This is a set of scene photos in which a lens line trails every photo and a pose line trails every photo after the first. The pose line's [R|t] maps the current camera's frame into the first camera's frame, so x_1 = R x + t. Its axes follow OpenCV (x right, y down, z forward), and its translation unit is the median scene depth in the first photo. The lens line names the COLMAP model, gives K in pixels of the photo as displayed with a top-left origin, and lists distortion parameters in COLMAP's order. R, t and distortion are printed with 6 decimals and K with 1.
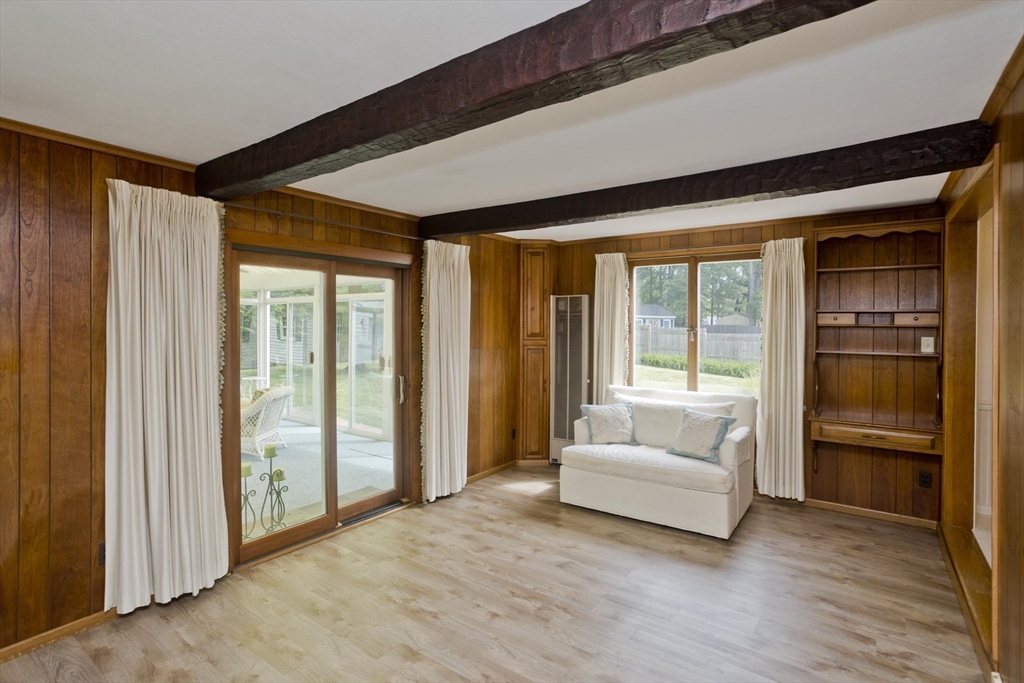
lens RADIAL K [[504.8, 0, 513.2], [0, 504.8, 340.0], [0, 0, 1]] dist [-0.052742, 0.034334]
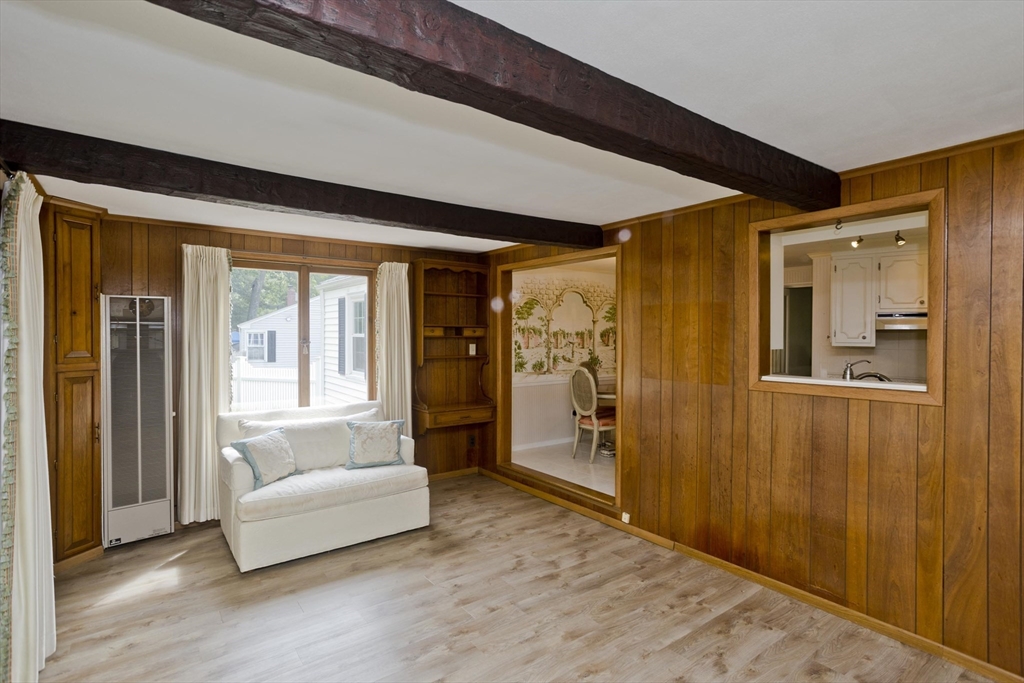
lens RADIAL K [[503.7, 0, 514.9], [0, 503.7, 350.6], [0, 0, 1]] dist [-0.036709, 0.020792]
pose [[0.295434, -0.031946, 0.954829, -0.553068], [0.031864, 0.999214, 0.023572, -0.017979], [-0.954832, 0.023461, 0.296219, 0.431895]]
